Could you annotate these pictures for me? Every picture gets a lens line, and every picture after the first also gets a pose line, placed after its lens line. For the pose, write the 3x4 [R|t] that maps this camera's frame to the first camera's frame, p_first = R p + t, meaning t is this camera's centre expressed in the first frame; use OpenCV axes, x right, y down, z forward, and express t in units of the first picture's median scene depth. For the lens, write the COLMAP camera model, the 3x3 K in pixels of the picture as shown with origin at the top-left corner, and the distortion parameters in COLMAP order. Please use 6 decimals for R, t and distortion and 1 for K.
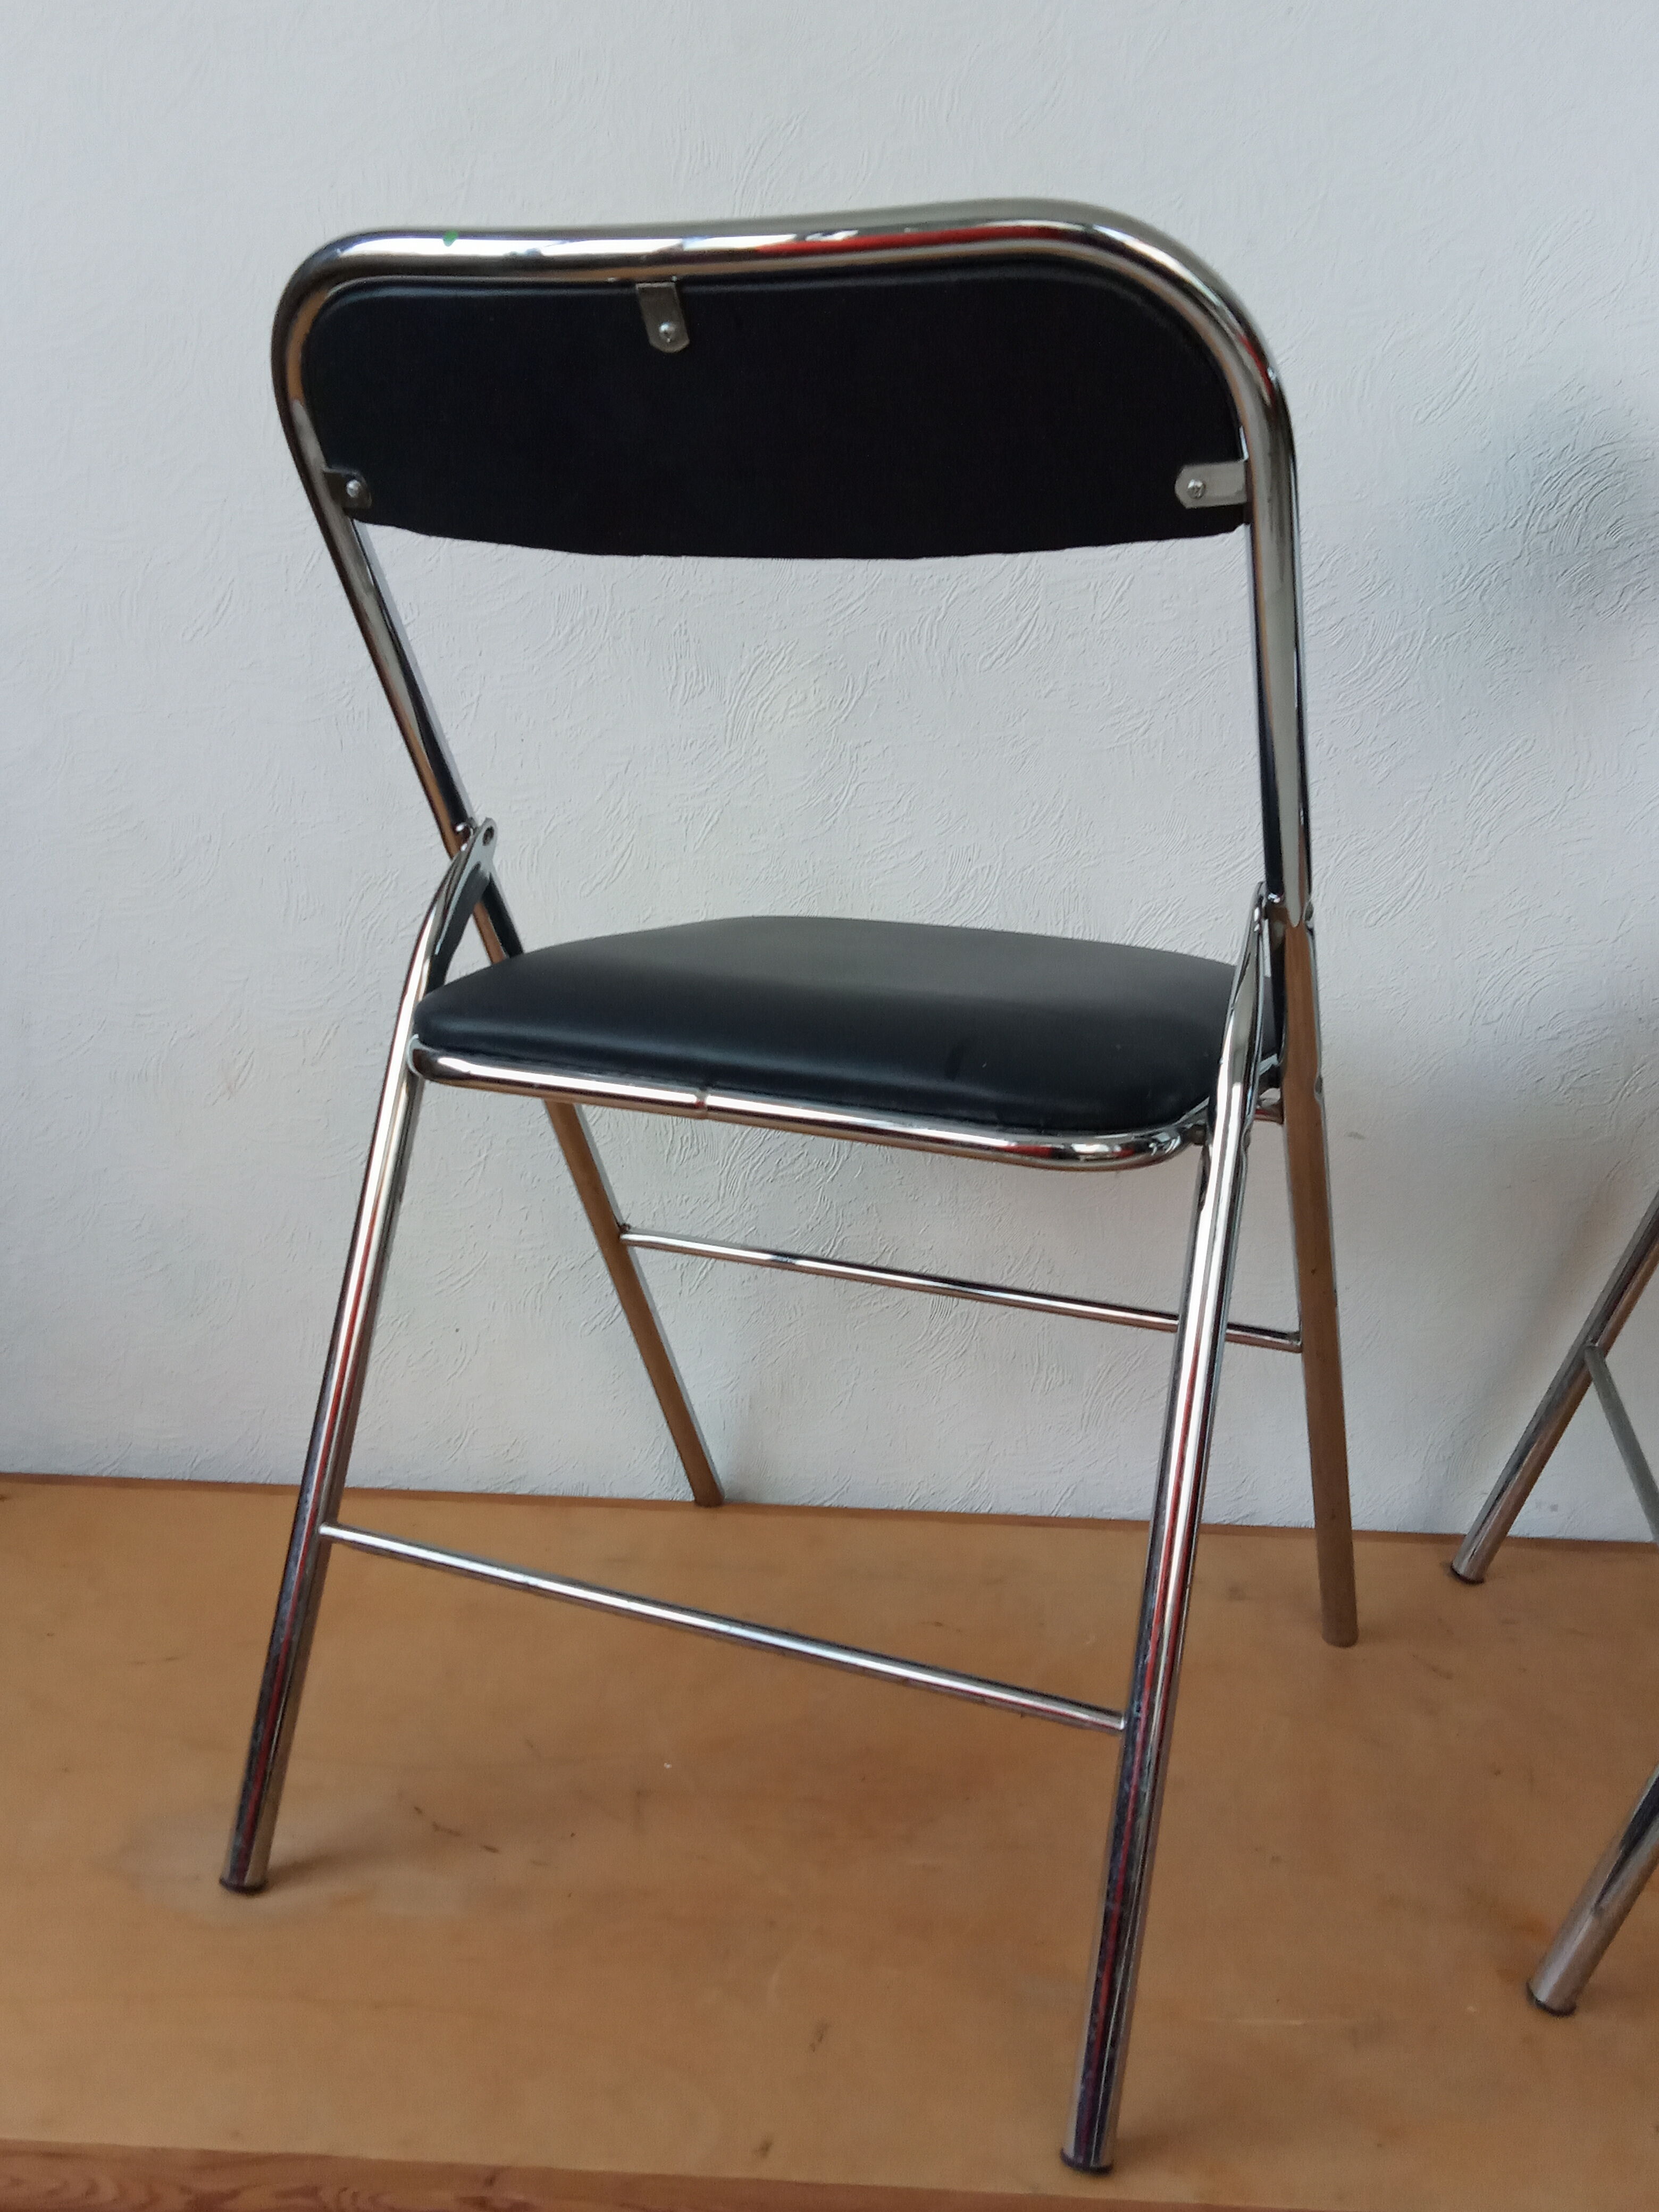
lens RADIAL K [[2124.3, 0, 824.2], [0, 2124.3, 1110.9], [0, 0, 1]] dist [0.020134, -0.034392]
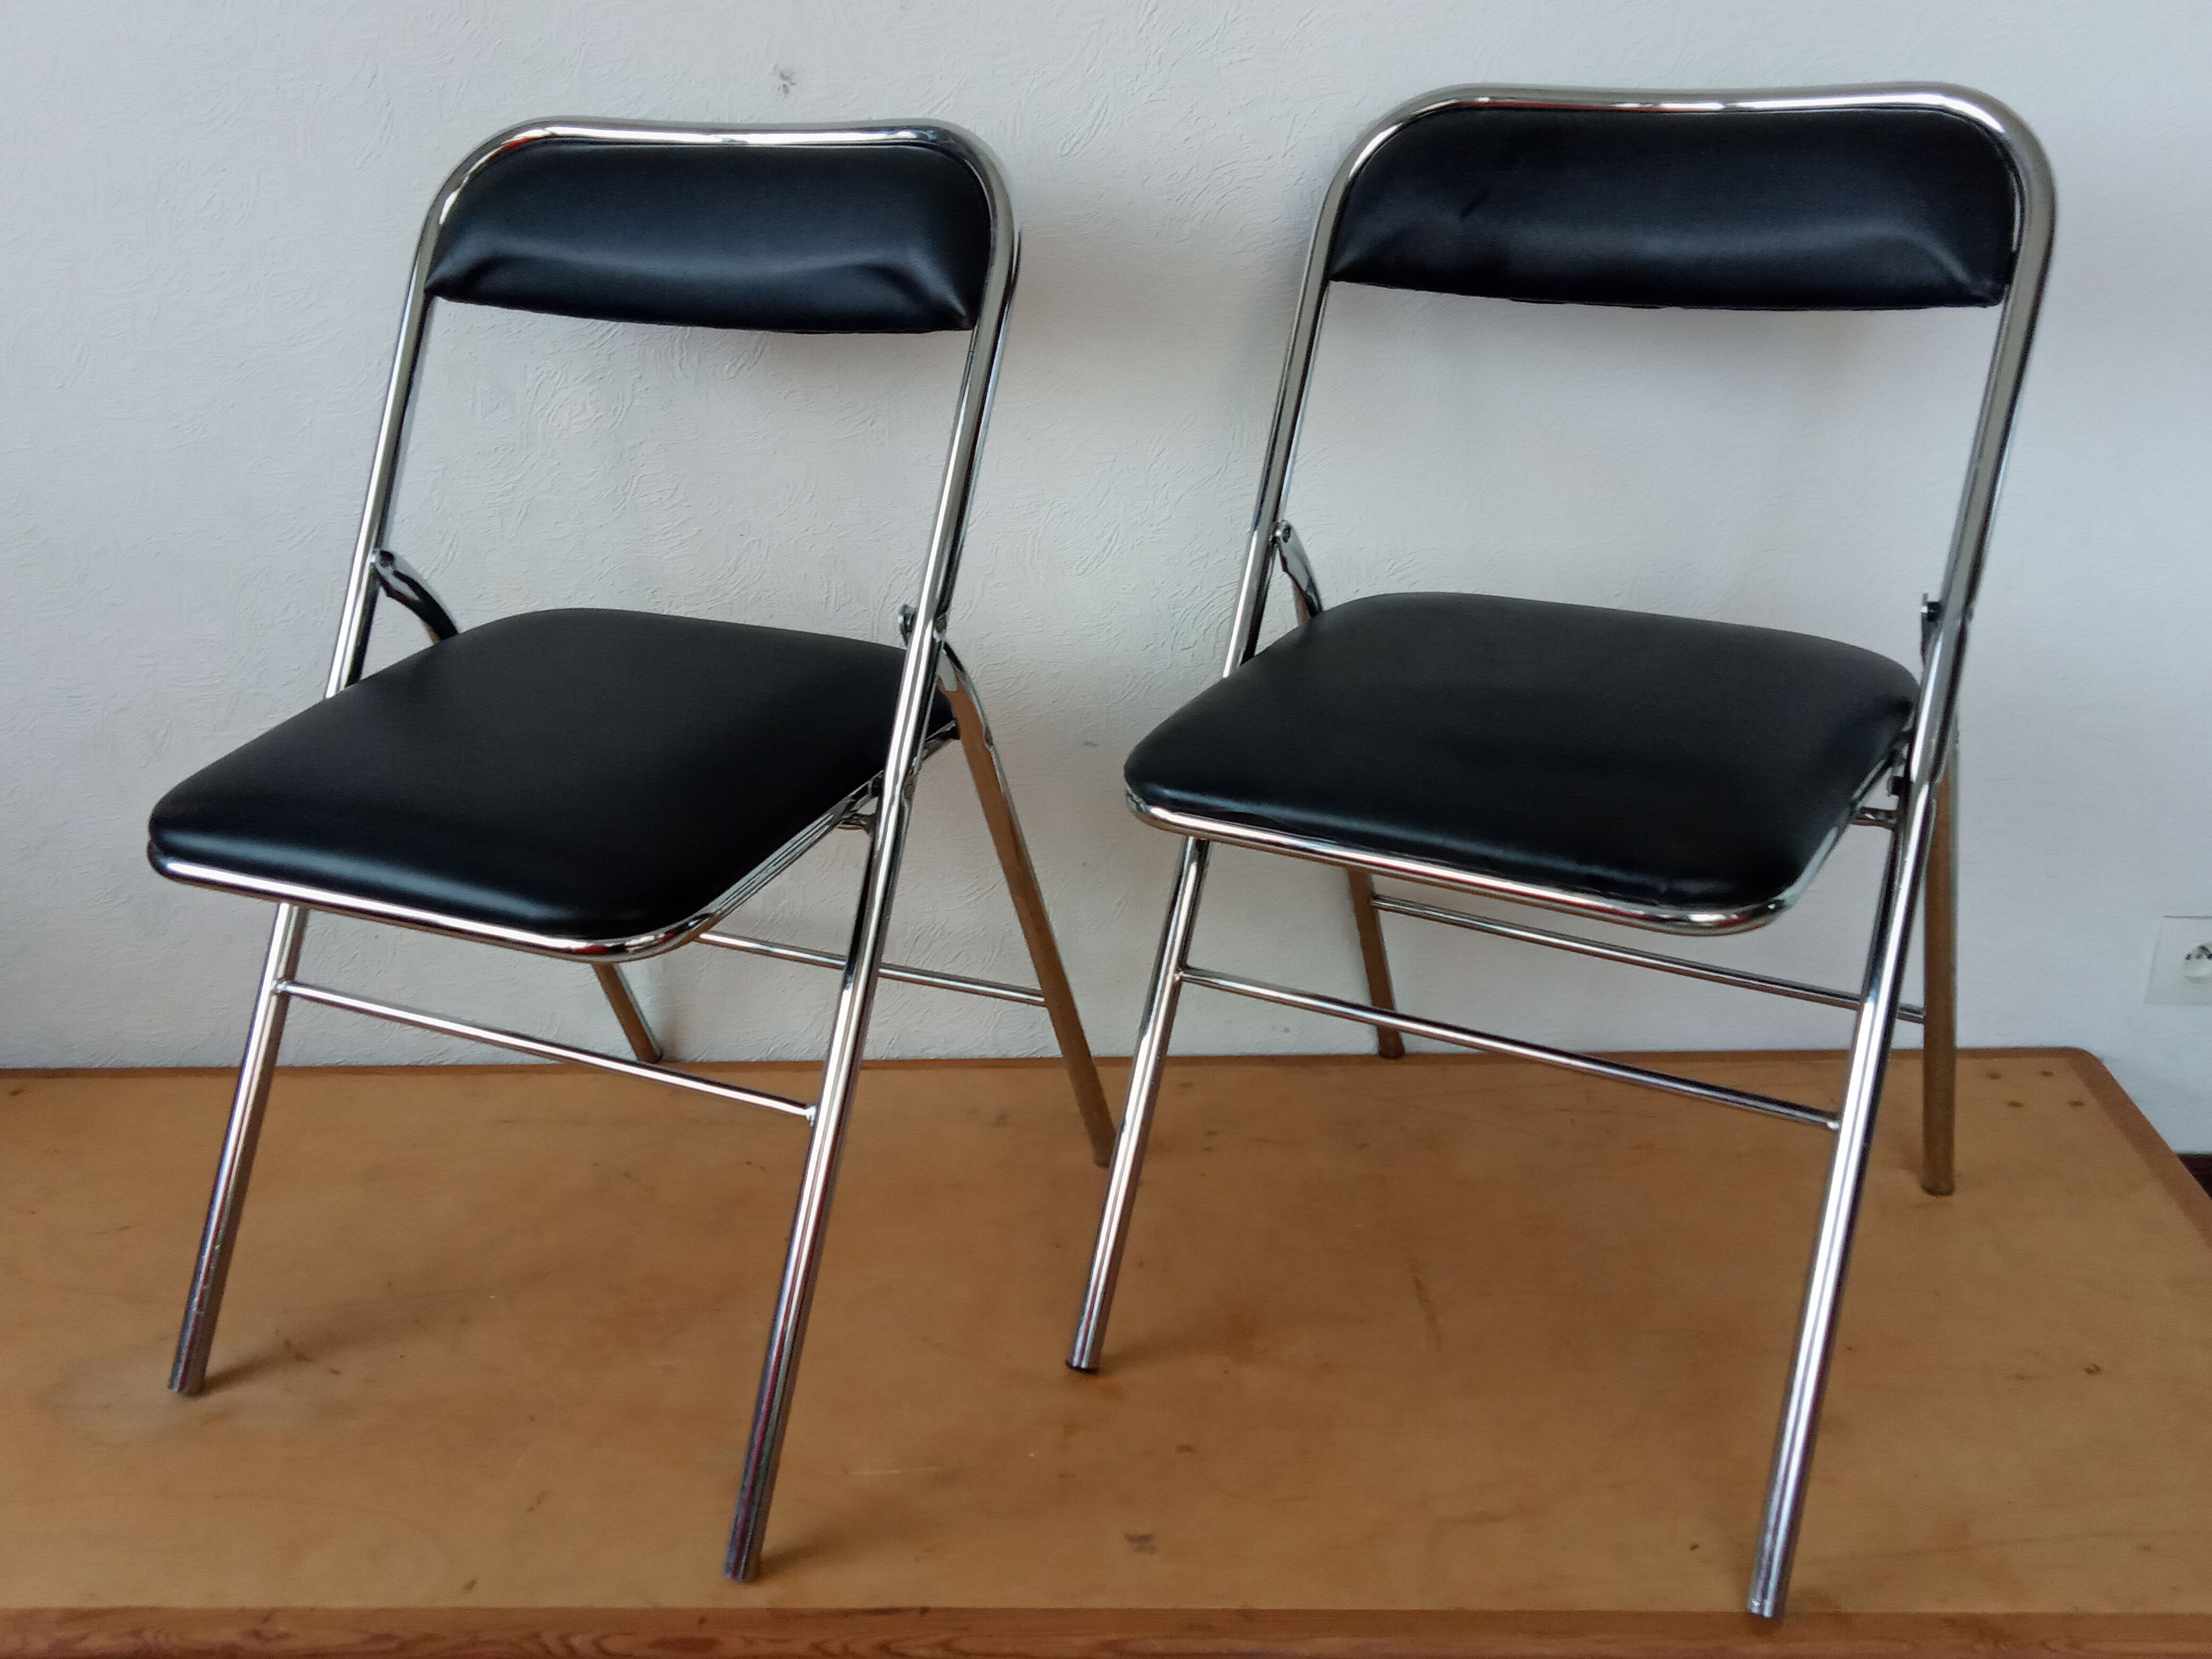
lens RADIAL K [[2105.1, 0, 1103.7], [0, 2105.1, 838.6], [0, 0, 1]] dist [0.008392, -0.004862]
pose [[0.998524, -0.053743, -0.007794, 0.335425], [0.054304, 0.987574, 0.147471, -0.140549], [-0.000228, -0.147677, 0.989036, -0.232943]]
